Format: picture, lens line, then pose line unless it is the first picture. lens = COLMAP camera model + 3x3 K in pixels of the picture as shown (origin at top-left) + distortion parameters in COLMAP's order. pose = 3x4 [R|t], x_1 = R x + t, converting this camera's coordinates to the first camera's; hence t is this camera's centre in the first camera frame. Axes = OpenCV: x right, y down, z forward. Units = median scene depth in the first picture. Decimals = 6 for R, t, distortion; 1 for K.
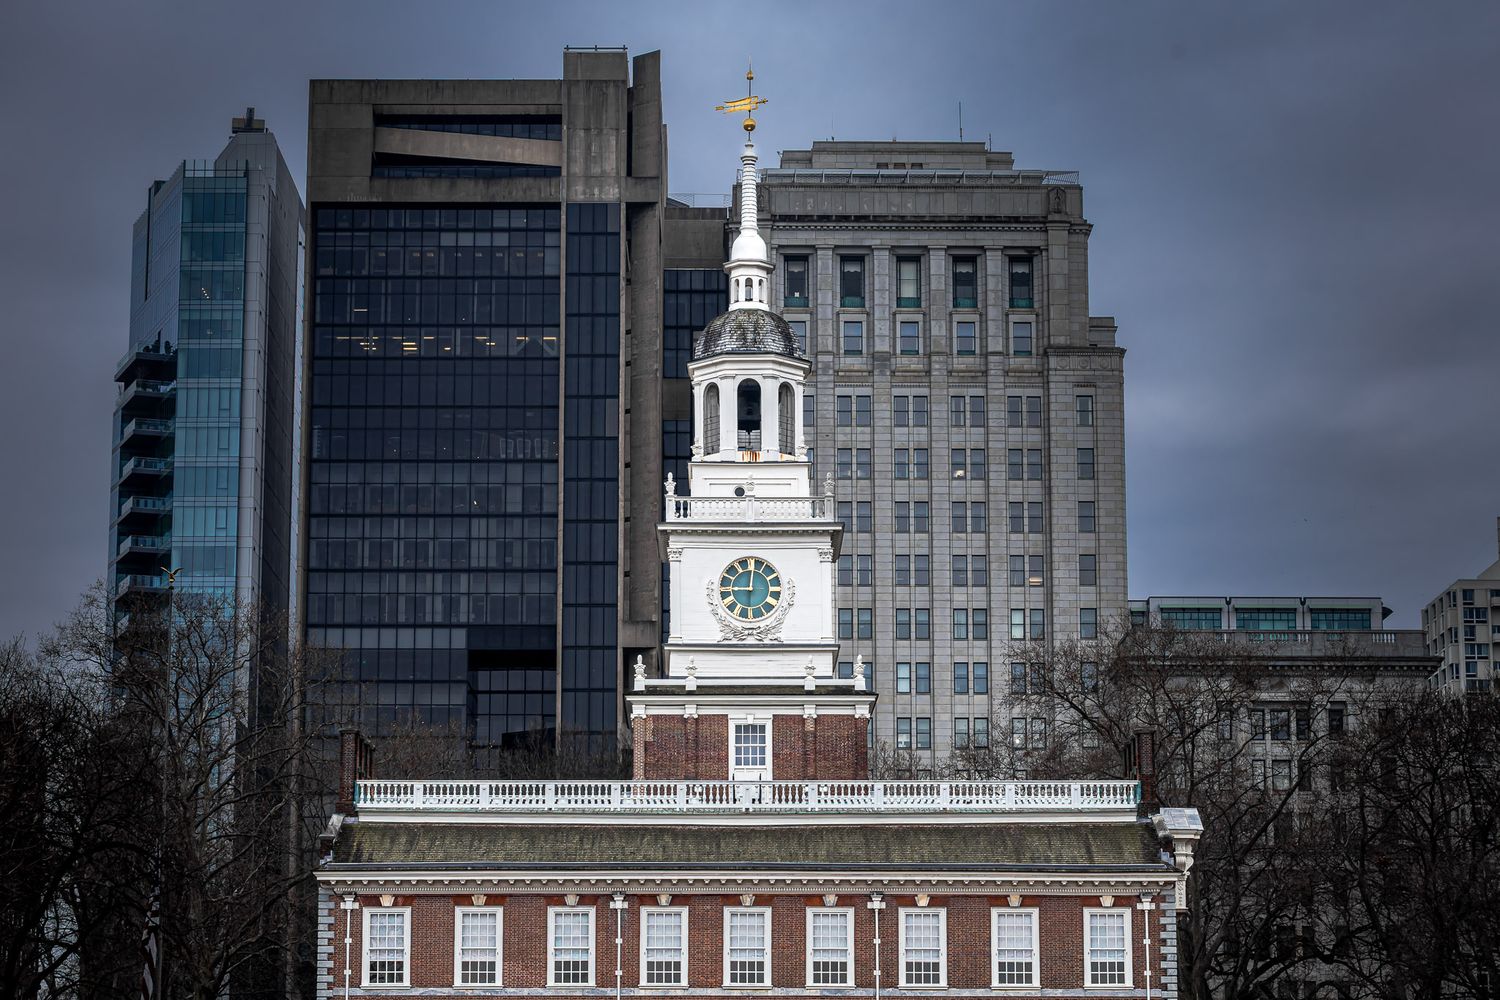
lens RADIAL K [[3234.7, 0, 751.9], [0, 3234.7, 499.9], [0, 0, 1]] dist [0.003610, 0.000000]
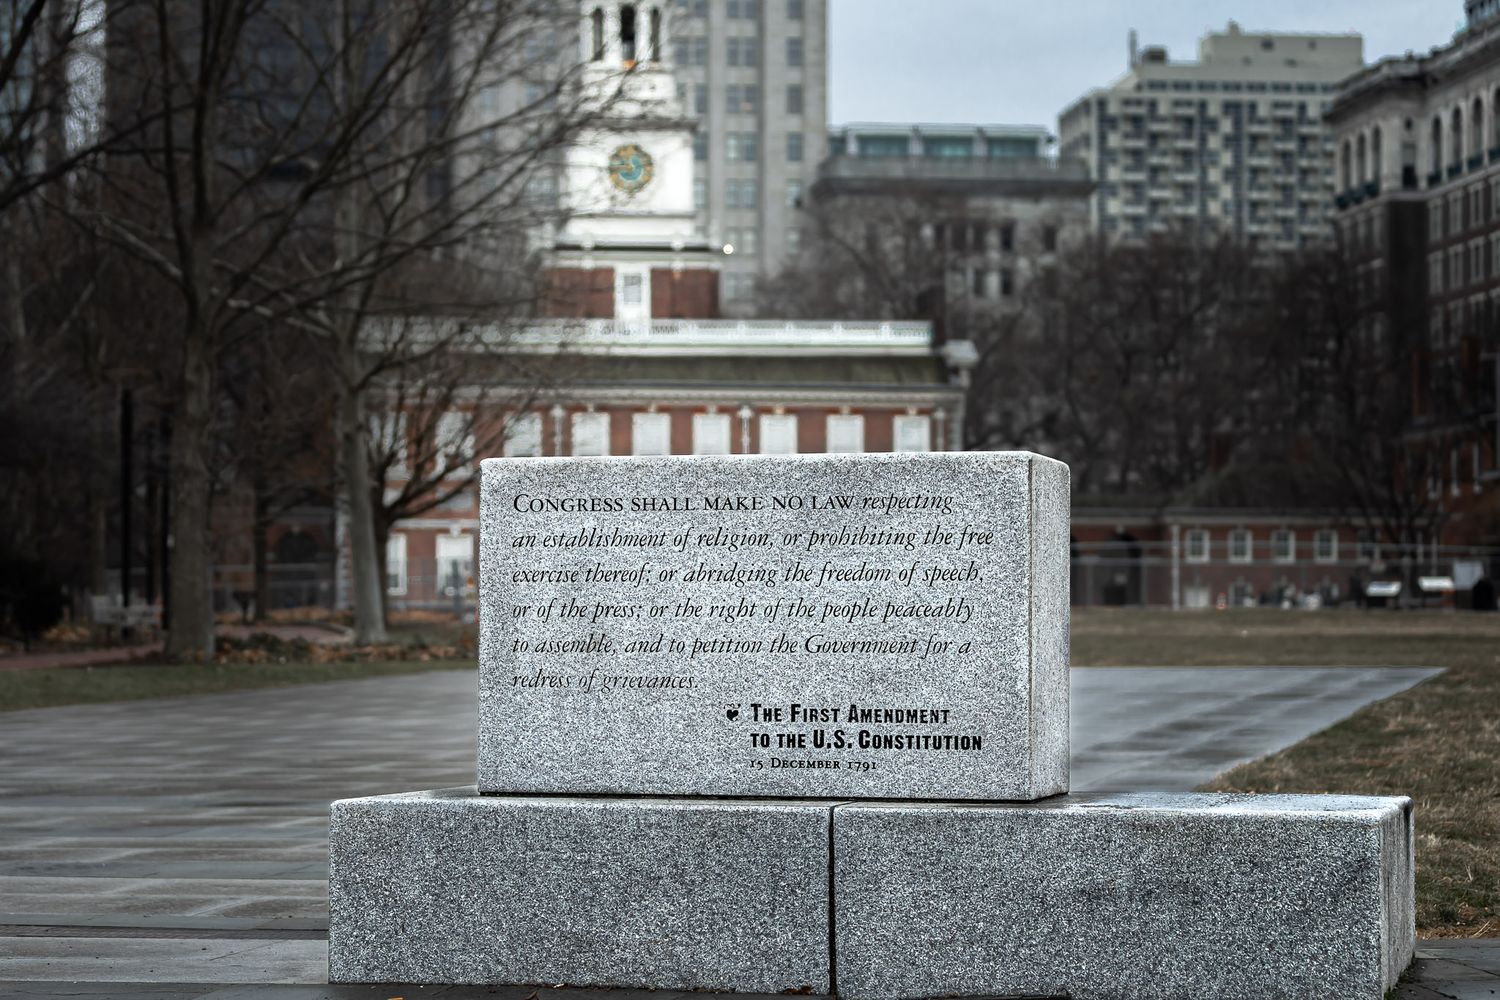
lens RADIAL K [[3003.0, 0, 748.4], [0, 3003.0, 500.2], [0, 0, 1]] dist [0.092909, 0.000000]
pose [[0.994638, 0.002436, 0.103390, -0.079304], [-0.019212, 0.986673, 0.161576, -0.038443], [-0.101618, -0.162696, 0.981429, -0.222502]]
